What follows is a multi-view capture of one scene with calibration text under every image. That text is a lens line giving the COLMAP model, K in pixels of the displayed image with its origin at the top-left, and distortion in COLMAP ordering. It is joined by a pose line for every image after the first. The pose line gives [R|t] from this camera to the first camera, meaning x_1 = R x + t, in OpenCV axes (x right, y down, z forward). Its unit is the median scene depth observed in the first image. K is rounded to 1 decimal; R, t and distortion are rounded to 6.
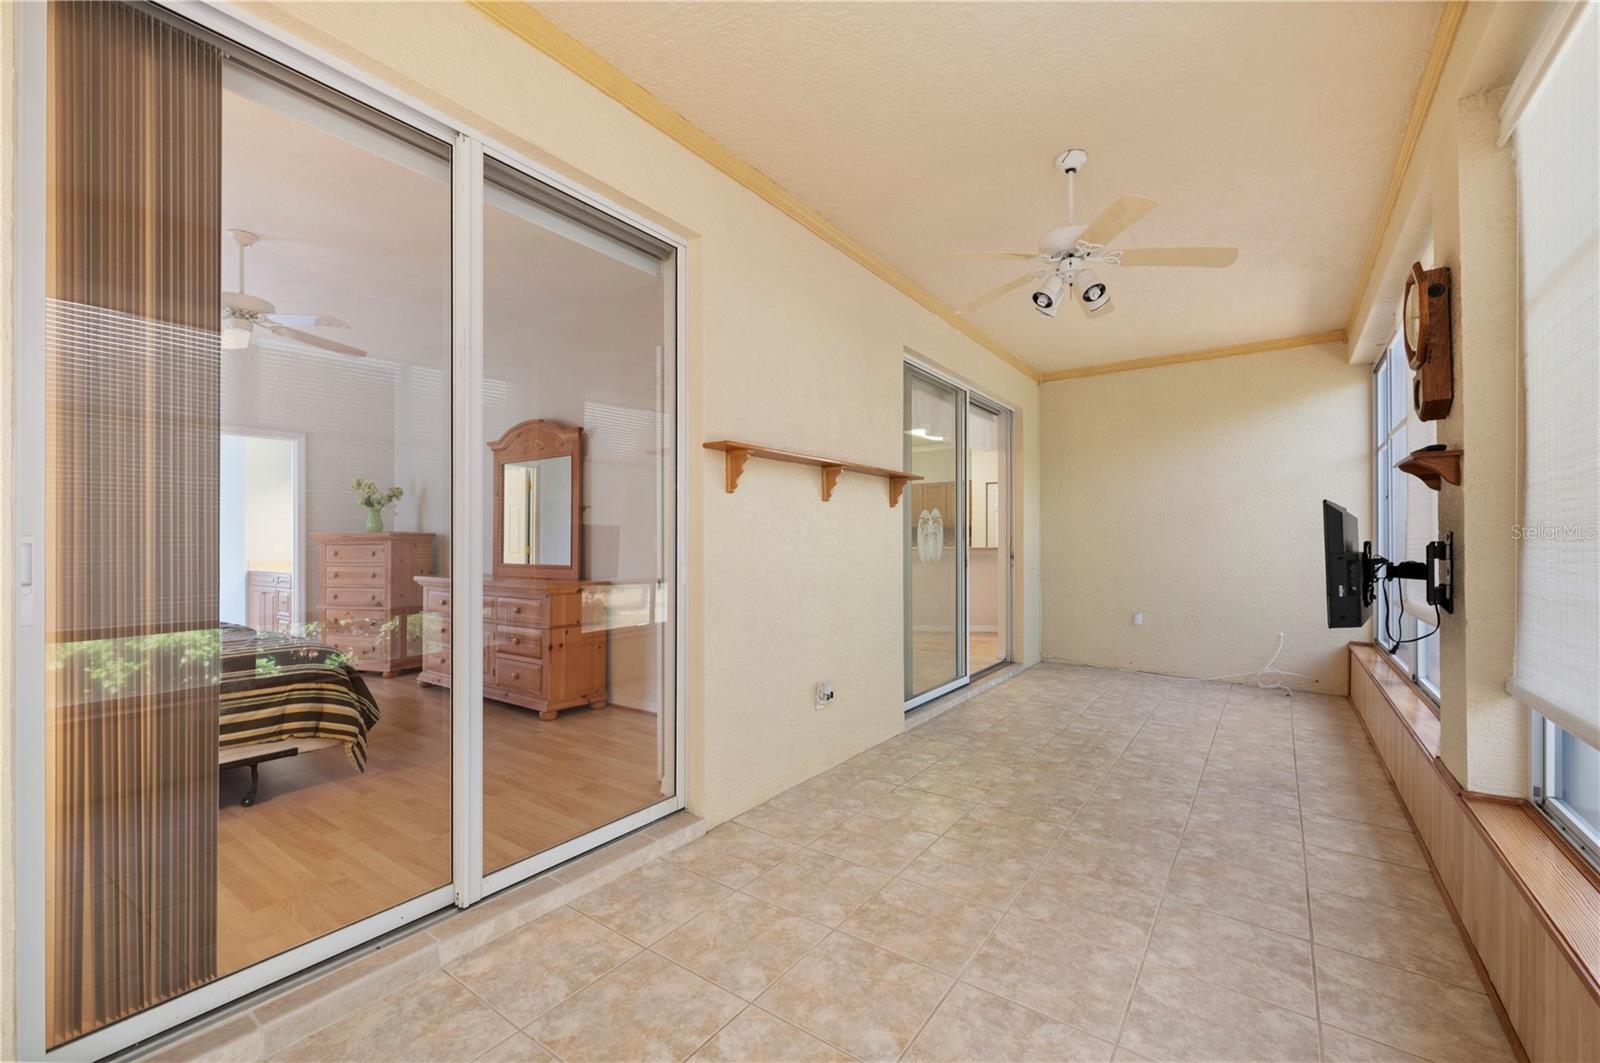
lens RADIAL K [[635.7, 0, 802.9], [0, 635.7, 543.9], [0, 0, 1]] dist [0.004103, -0.000178]
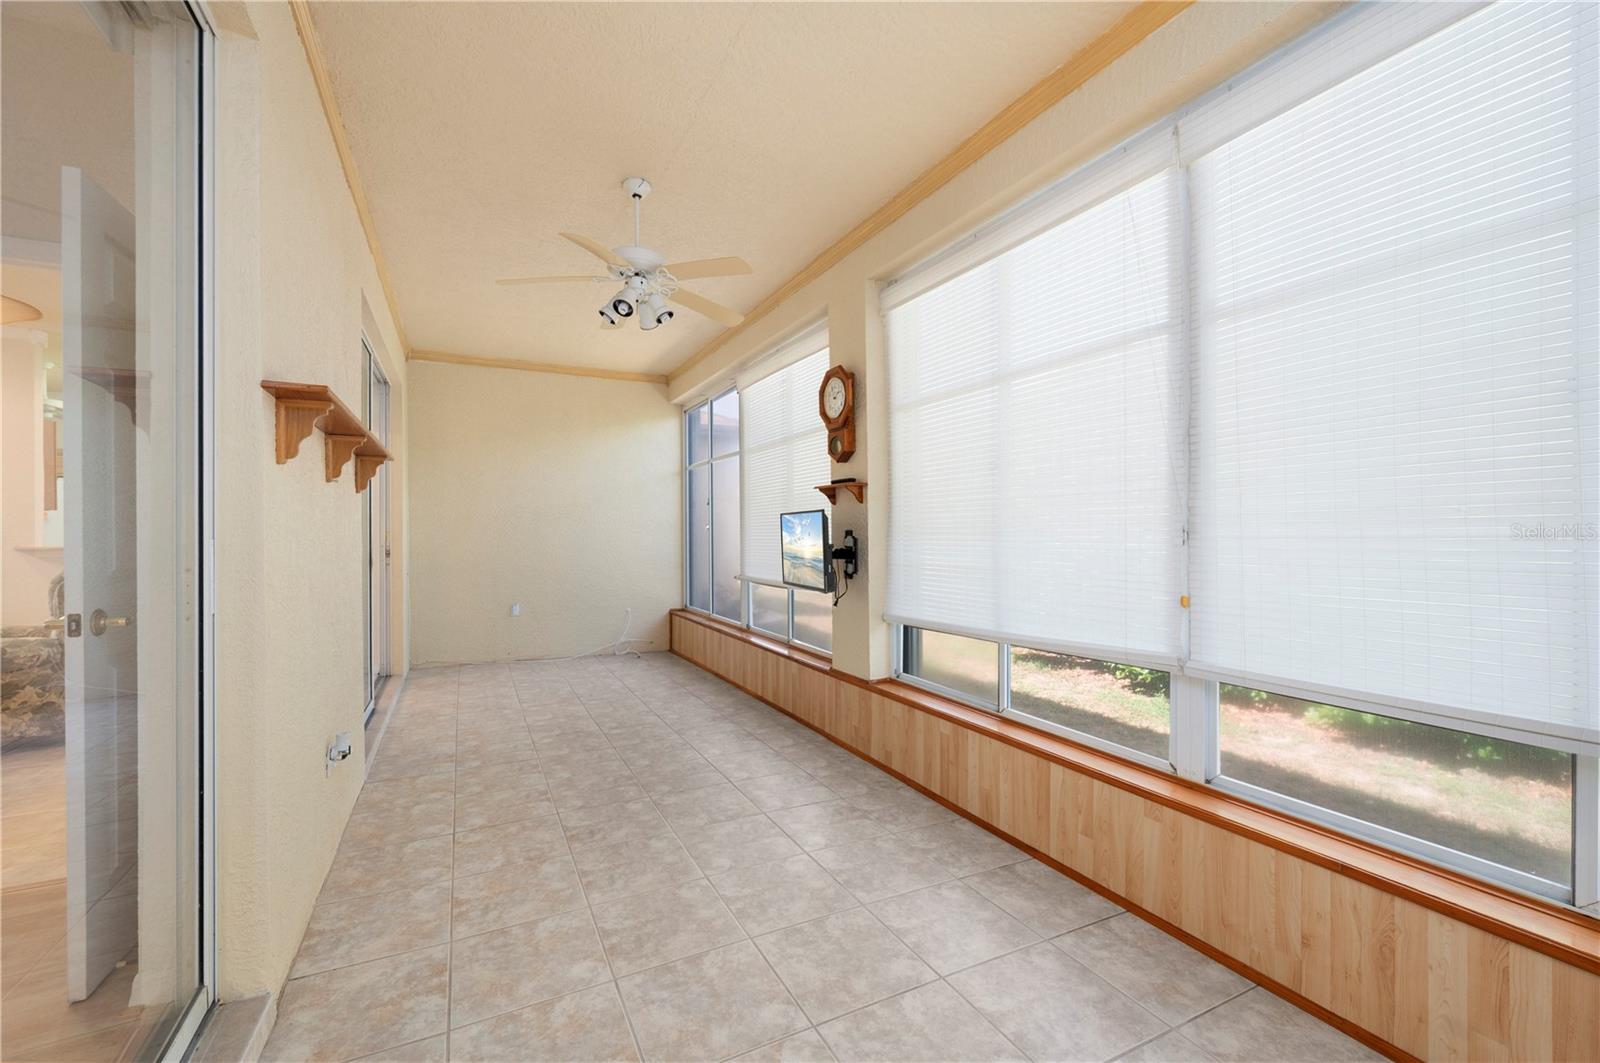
lens RADIAL K [[635.7, 0, 804.0], [0, 635.7, 532.8], [0, 0, 1]] dist [0.004103, -0.000178]
pose [[0.488471, 0.001102, 0.872579, -0.350627], [0.004169, 0.999985, -0.003597, -0.004917], [-0.872570, 0.005395, 0.488459, 0.199624]]
